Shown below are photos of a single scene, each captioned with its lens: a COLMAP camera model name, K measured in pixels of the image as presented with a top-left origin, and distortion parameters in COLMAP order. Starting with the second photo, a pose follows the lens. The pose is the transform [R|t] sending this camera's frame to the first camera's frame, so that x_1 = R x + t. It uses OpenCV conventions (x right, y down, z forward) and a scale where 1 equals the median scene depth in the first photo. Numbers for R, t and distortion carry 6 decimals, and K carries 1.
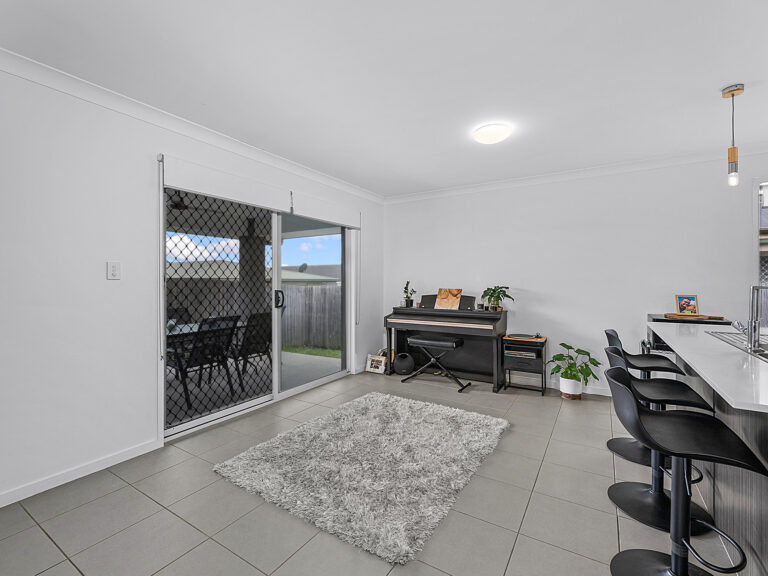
lens RADIAL K [[354.5, 0, 380.1], [0, 354.5, 286.0], [0, 0, 1]] dist [-0.000462, -0.000494]
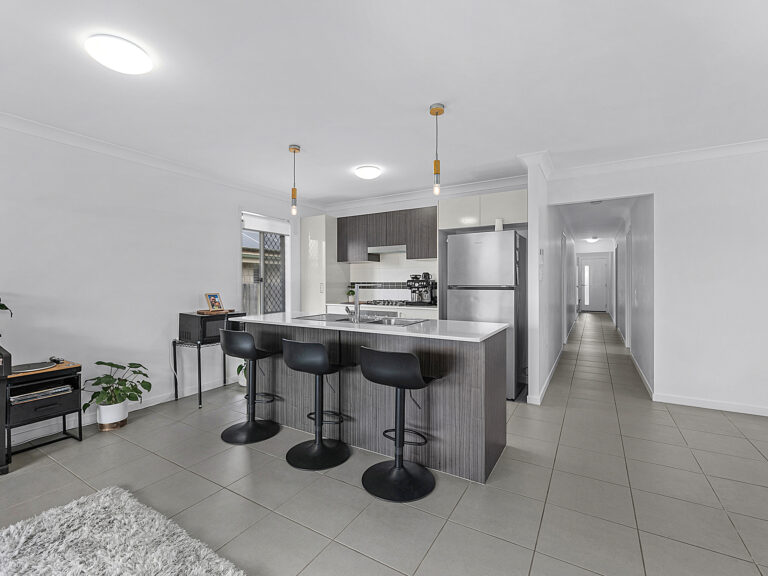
lens RADIAL K [[354.5, 0, 380.1], [0, 354.5, 286.0], [0, 0, 1]] dist [-0.000462, -0.000494]
pose [[-0.018122, -0.010325, 0.999782, -0.263071], [0.012880, 0.999861, 0.010560, -0.003000], [-0.999753, 0.013069, -0.017986, 0.401322]]
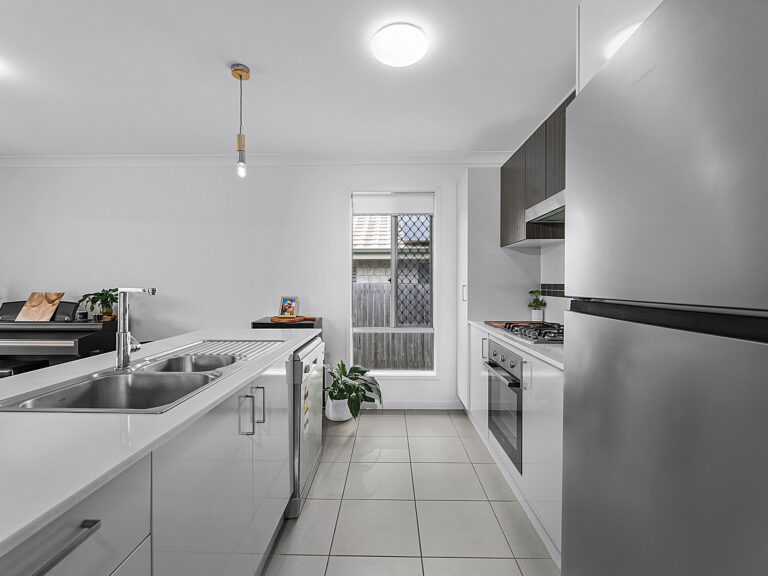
lens RADIAL K [[354.5, 0, 380.1], [0, 354.5, 286.0], [0, 0, 1]] dist [-0.000462, -0.000494]
pose [[0.858550, -0.001514, 0.512728, 0.491979], [0.004683, 0.999977, -0.004889, 0.001373], [-0.512709, 0.006598, 0.858537, 0.024528]]
